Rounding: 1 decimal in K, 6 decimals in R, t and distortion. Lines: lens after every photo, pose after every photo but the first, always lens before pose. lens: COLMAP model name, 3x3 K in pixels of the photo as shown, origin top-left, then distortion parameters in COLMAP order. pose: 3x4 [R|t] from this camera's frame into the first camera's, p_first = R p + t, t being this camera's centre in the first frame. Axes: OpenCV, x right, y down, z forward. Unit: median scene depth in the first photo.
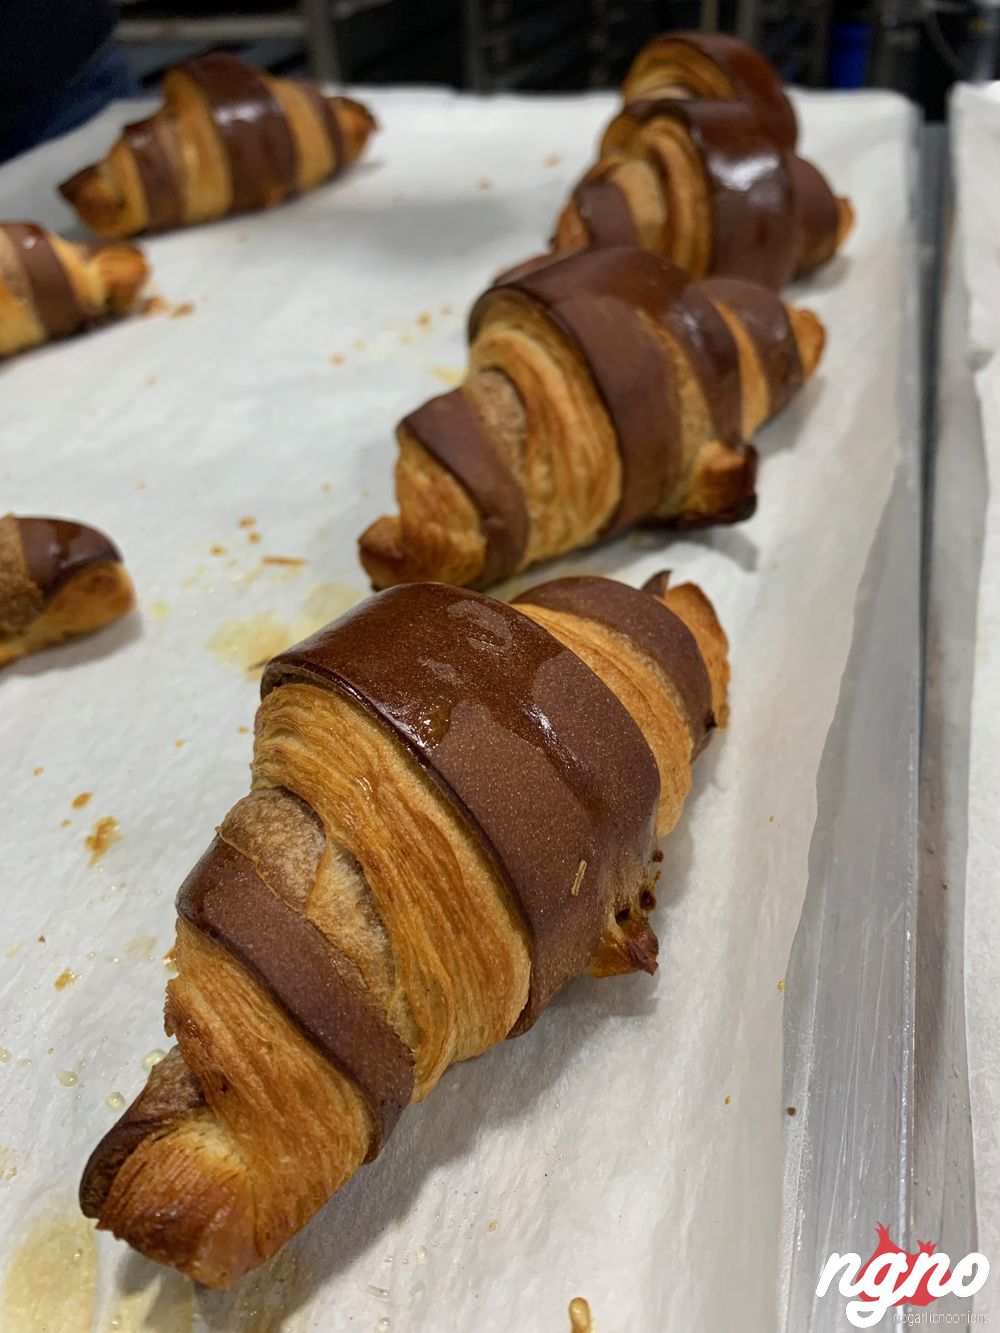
lens RADIAL K [[985.1, 0, 500.0], [0, 985.1, 666.5], [0, 0, 1]] dist [-0.017896, 0.009775]
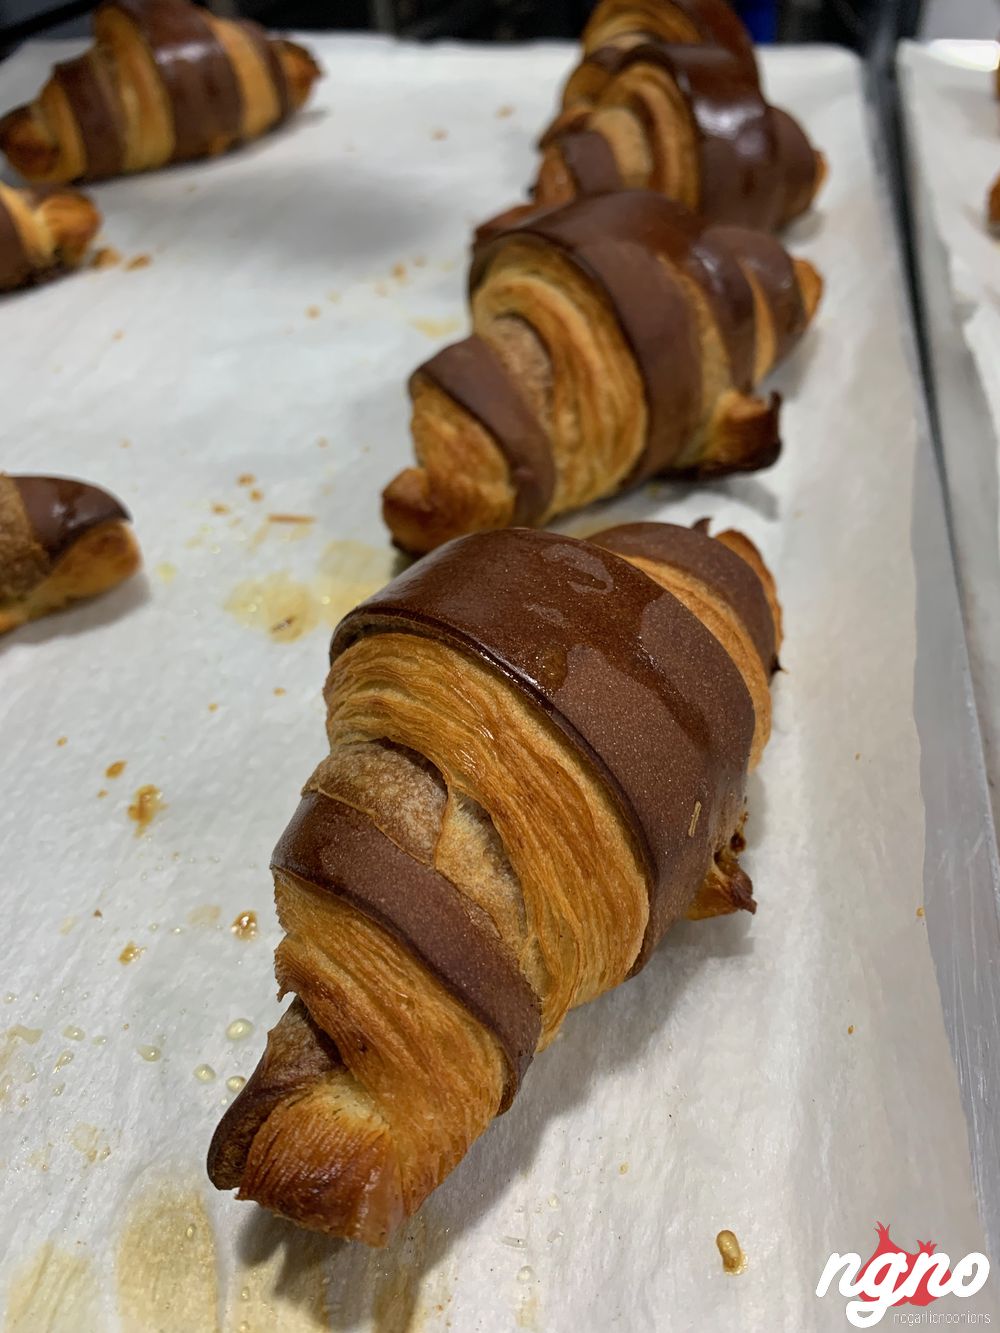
lens RADIAL K [[989.3, 0, 500.0], [0, 989.3, 666.5], [0, 0, 1]] dist [-0.016574, -0.001123]
pose [[0.996177, -0.029762, 0.082132, -0.160212], [0.027183, 0.999107, 0.032347, 0.019055], [-0.083022, -0.029991, 0.996096, 0.021952]]
